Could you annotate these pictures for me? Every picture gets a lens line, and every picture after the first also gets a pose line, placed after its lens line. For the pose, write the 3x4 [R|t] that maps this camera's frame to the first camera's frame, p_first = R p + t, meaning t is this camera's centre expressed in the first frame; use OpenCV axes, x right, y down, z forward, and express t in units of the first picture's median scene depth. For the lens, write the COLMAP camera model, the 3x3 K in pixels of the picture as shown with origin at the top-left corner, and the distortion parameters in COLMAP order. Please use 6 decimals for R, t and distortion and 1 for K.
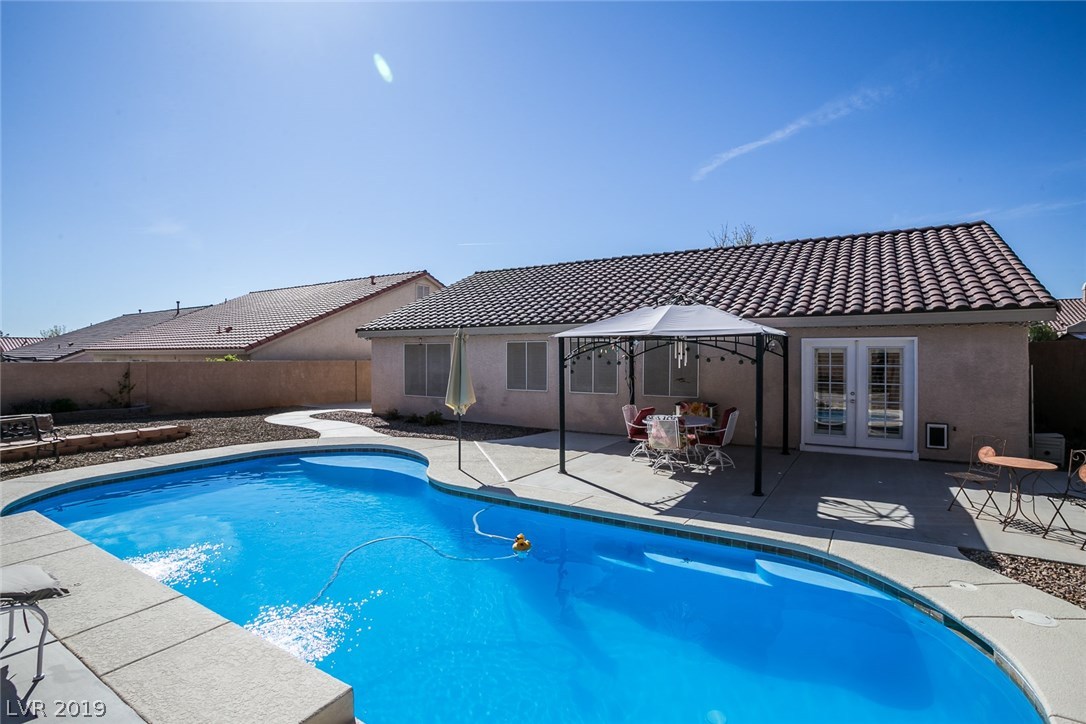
lens RADIAL K [[528.8, 0, 543.0], [0, 528.8, 362.0], [0, 0, 1]] dist [-0.069215, 0.000086]
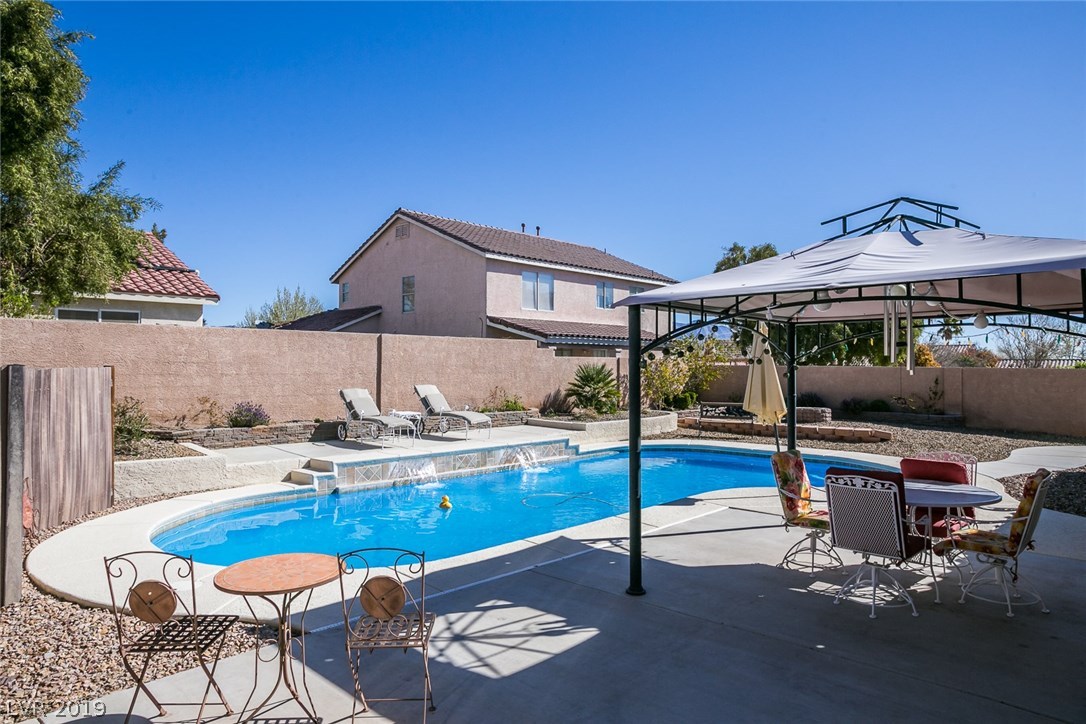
lens RADIAL K [[666.5, 0, 543.0], [0, 666.5, 362.0], [0, 0, 1]] dist [0.001438, 0.000232]
pose [[-0.208130, -0.000122, -0.978101, 0.600693], [-0.017867, 0.999834, 0.003677, -0.001638], [0.977938, 0.018241, -0.208098, 0.545282]]
